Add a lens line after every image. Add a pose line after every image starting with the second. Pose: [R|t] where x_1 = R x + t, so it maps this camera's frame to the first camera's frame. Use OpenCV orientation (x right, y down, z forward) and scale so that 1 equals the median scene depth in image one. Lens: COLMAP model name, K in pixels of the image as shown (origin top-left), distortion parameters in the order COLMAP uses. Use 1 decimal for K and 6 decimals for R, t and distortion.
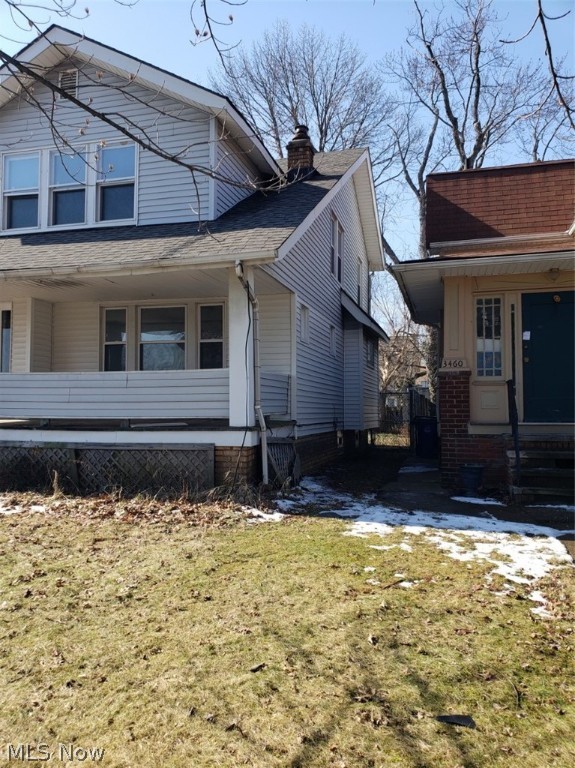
lens RADIAL K [[587.8, 0, 286.3], [0, 587.8, 378.0], [0, 0, 1]] dist [0.118407, -0.049729]
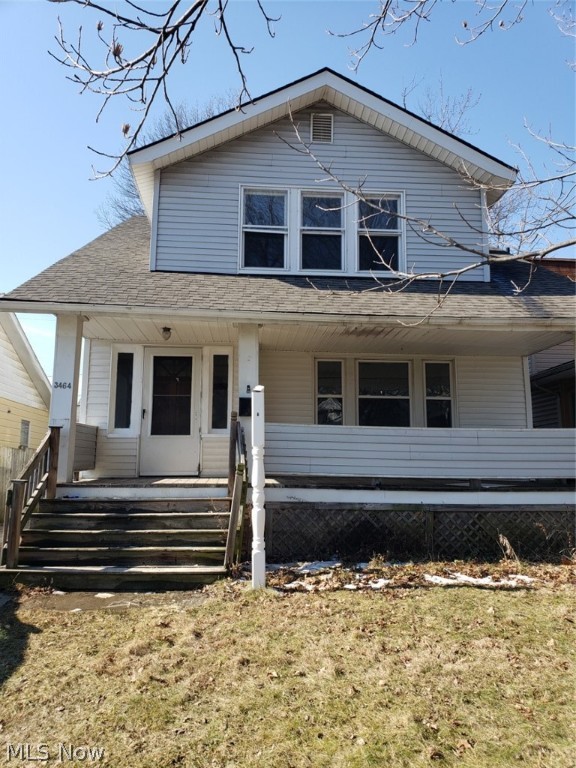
lens RADIAL K [[587.8, 0, 288.5], [0, 587.8, 387.6], [0, 0, 1]] dist [0.118407, -0.049729]
pose [[0.931256, 0.047669, 0.361235, -0.795528], [-0.017230, 0.996057, -0.087022, 0.010622], [-0.363959, 0.074815, 0.928405, 0.183998]]
